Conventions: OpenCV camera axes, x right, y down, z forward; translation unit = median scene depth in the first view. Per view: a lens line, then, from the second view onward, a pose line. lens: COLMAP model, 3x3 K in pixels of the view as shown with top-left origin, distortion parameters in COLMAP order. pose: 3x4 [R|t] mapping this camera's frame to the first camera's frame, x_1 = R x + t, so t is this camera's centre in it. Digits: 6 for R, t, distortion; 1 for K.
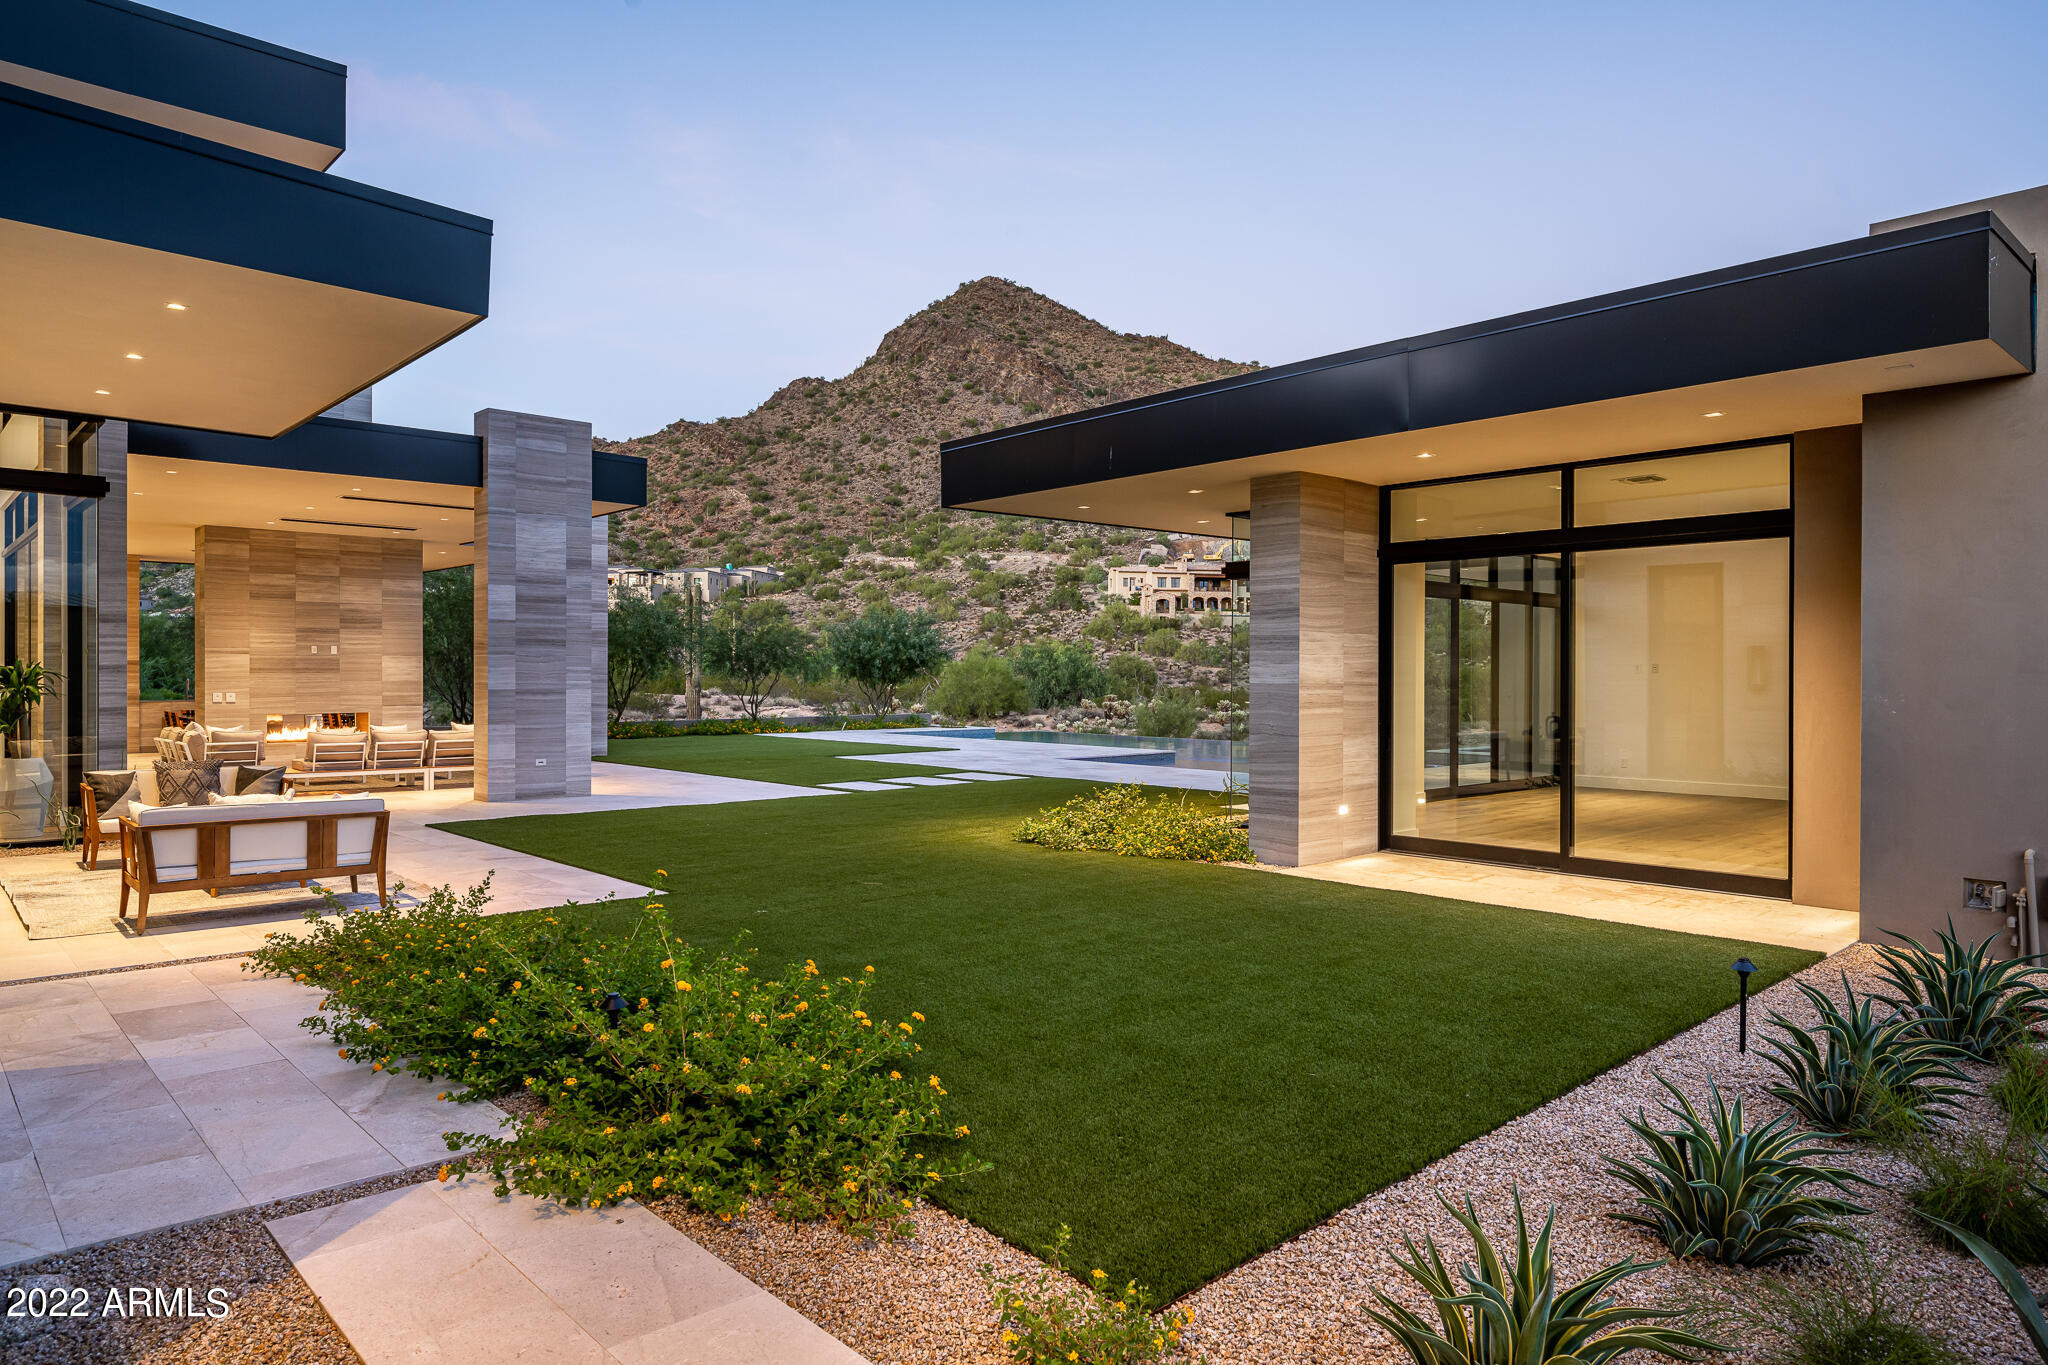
lens RADIAL K [[1258.4, 0, 1024.0], [0, 1258.4, 682.5], [0, 0, 1]] dist [-0.000369, 0.000367]
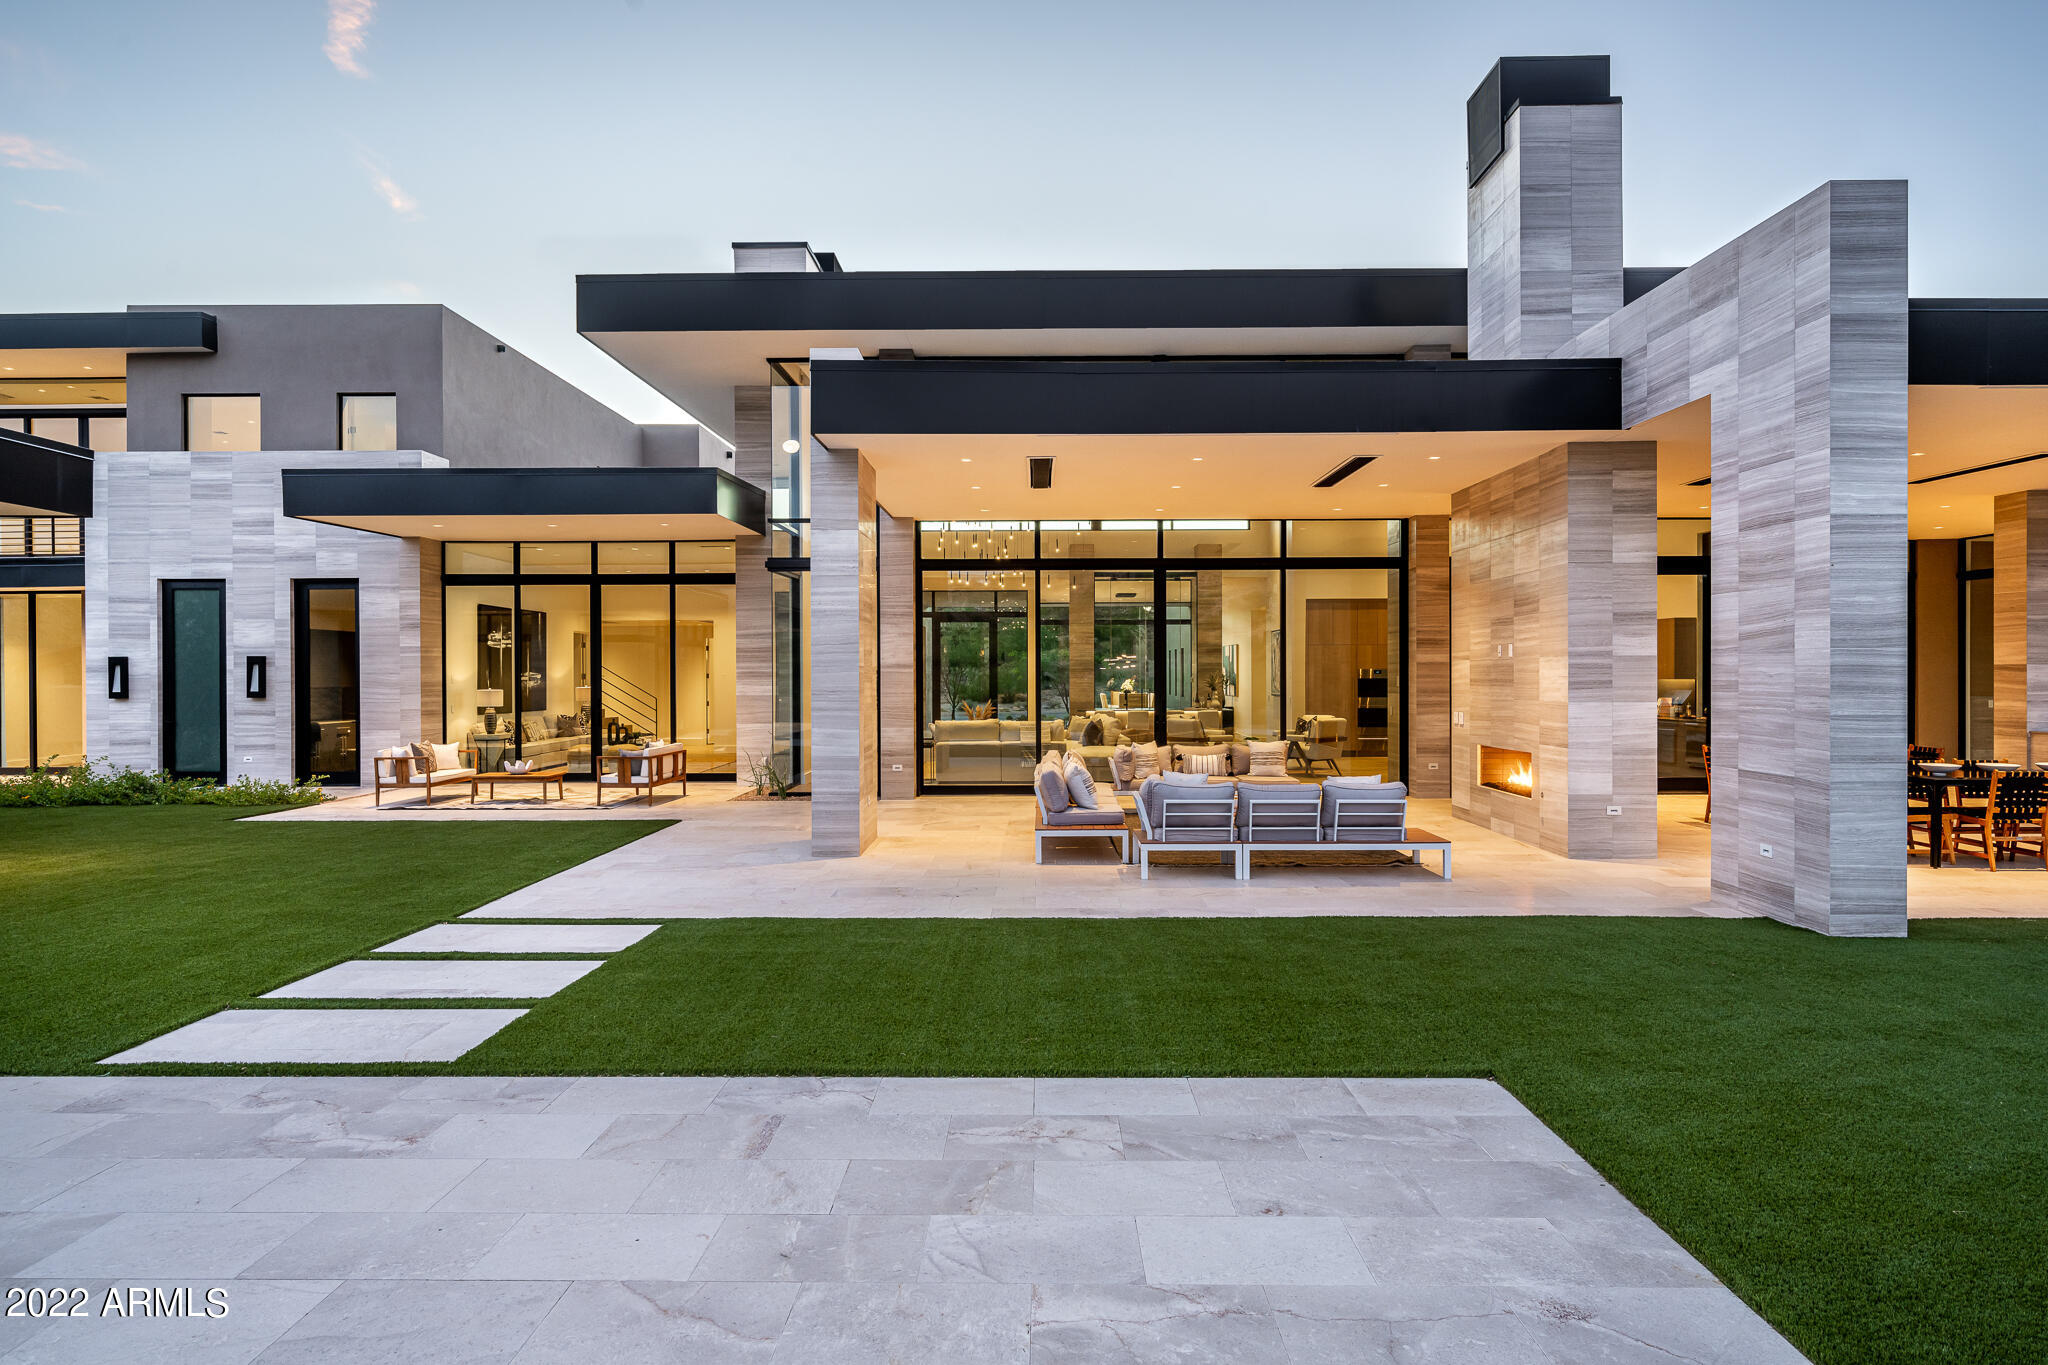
lens RADIAL K [[1190.1, 0, 1024.0], [0, 1190.1, 682.5], [0, 0, 1]] dist [-0.007100, -0.000919]
pose [[-0.691611, 0.004741, -0.722255, 0.004520], [-0.004173, 0.999936, 0.010560, -0.001214], [0.722258, 0.010318, -0.691546, 0.100612]]
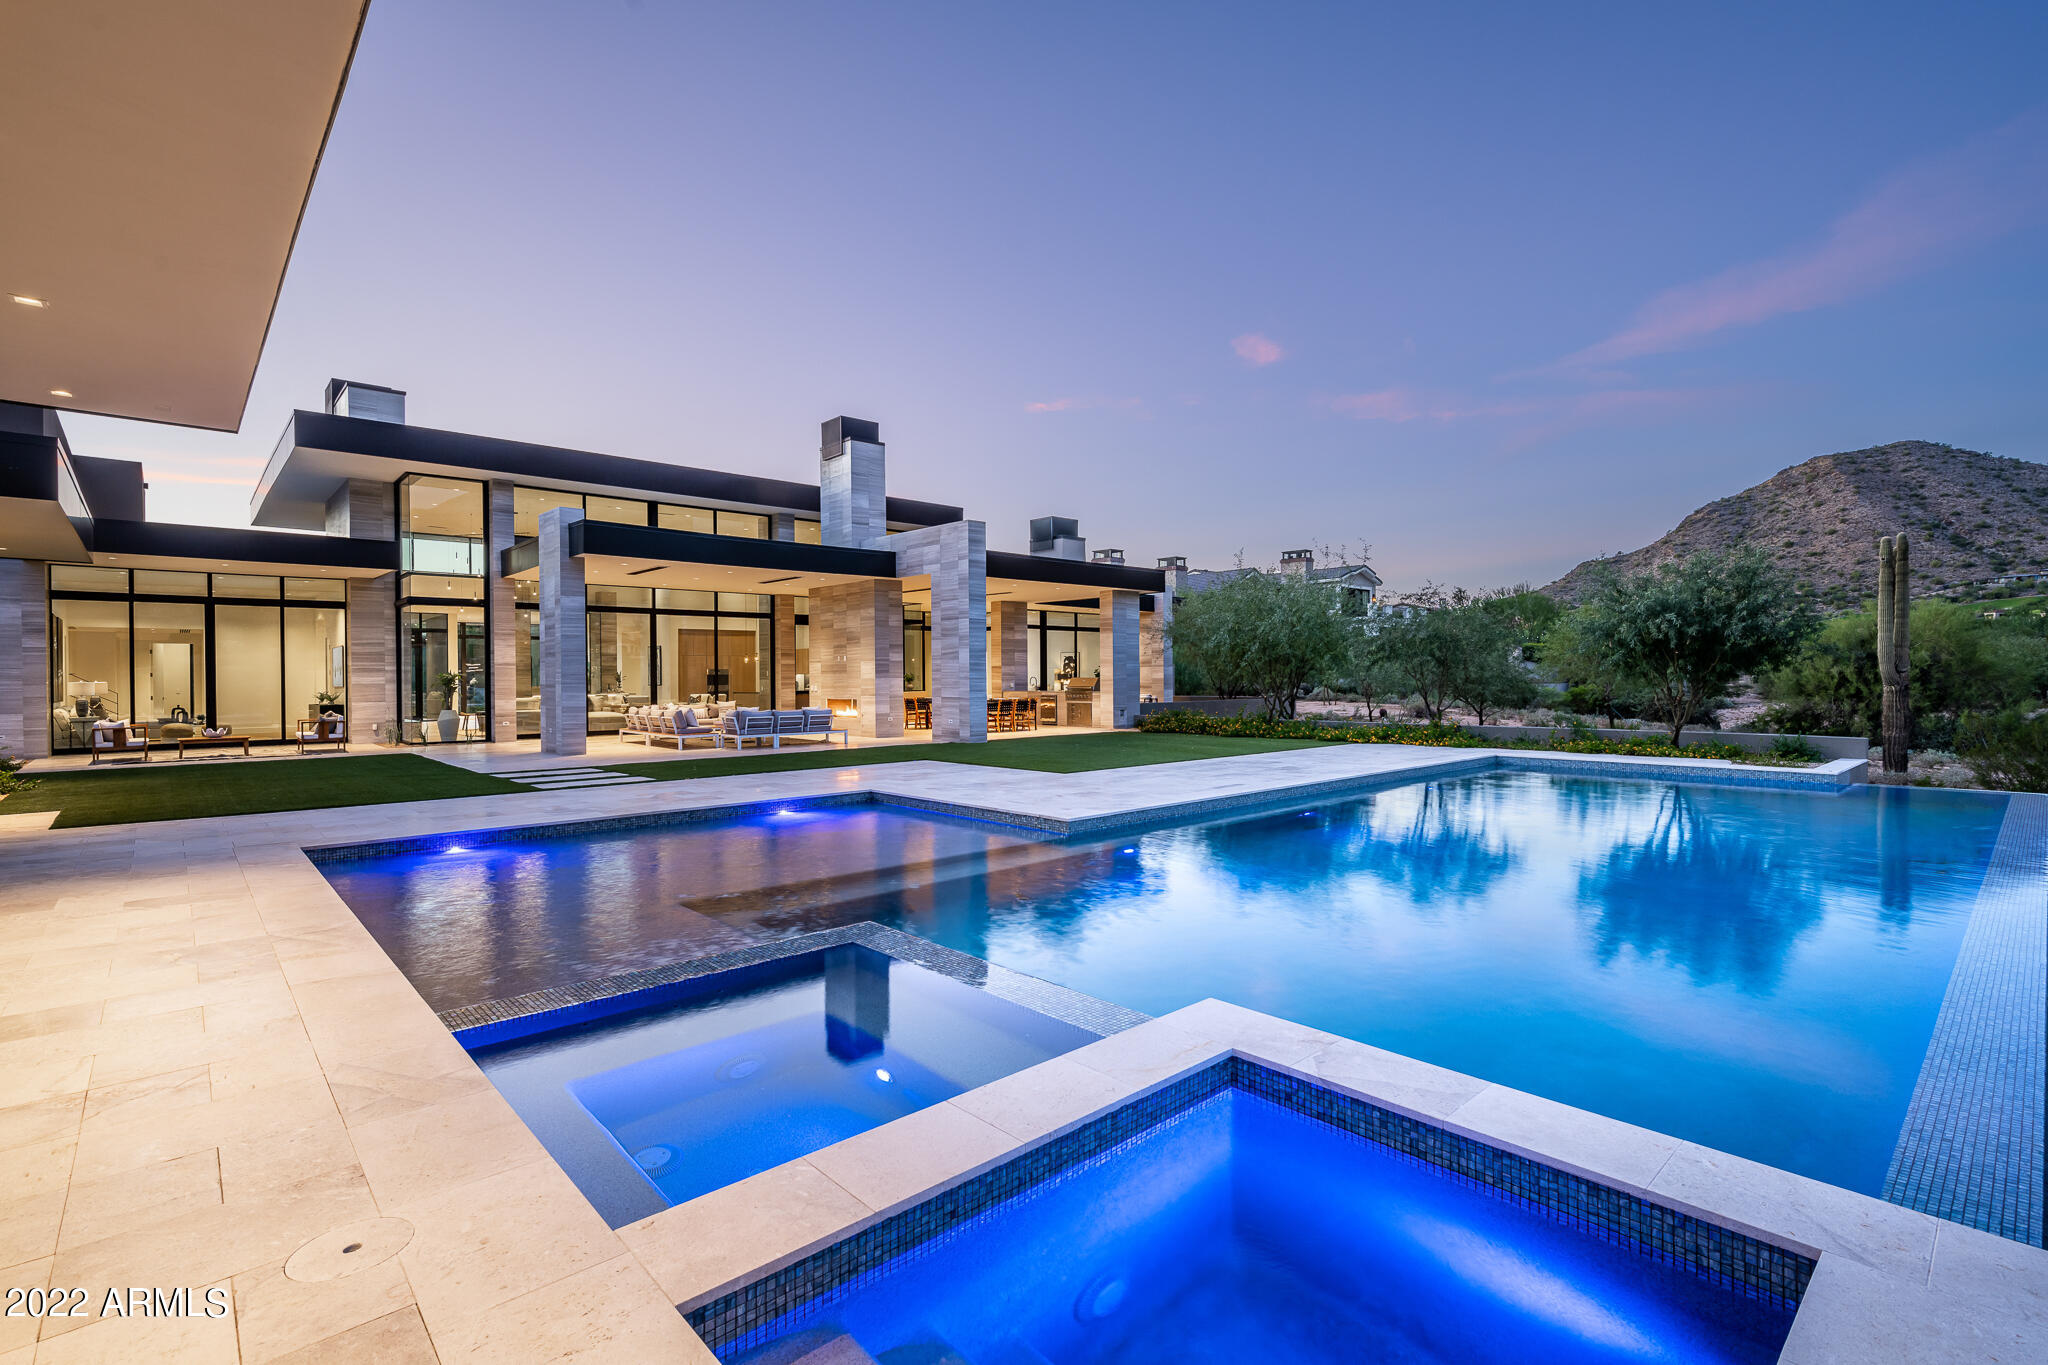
lens RADIAL K [[940.5, 0, 1024.0], [0, 940.5, 682.5], [0, 0, 1]] dist [0.000424, -0.000474]
pose [[-0.009382, 0.003258, -0.999951, 0.049140], [0.000176, 0.999995, 0.003256, 0.000002], [0.999956, -0.000145, -0.009382, 0.100013]]
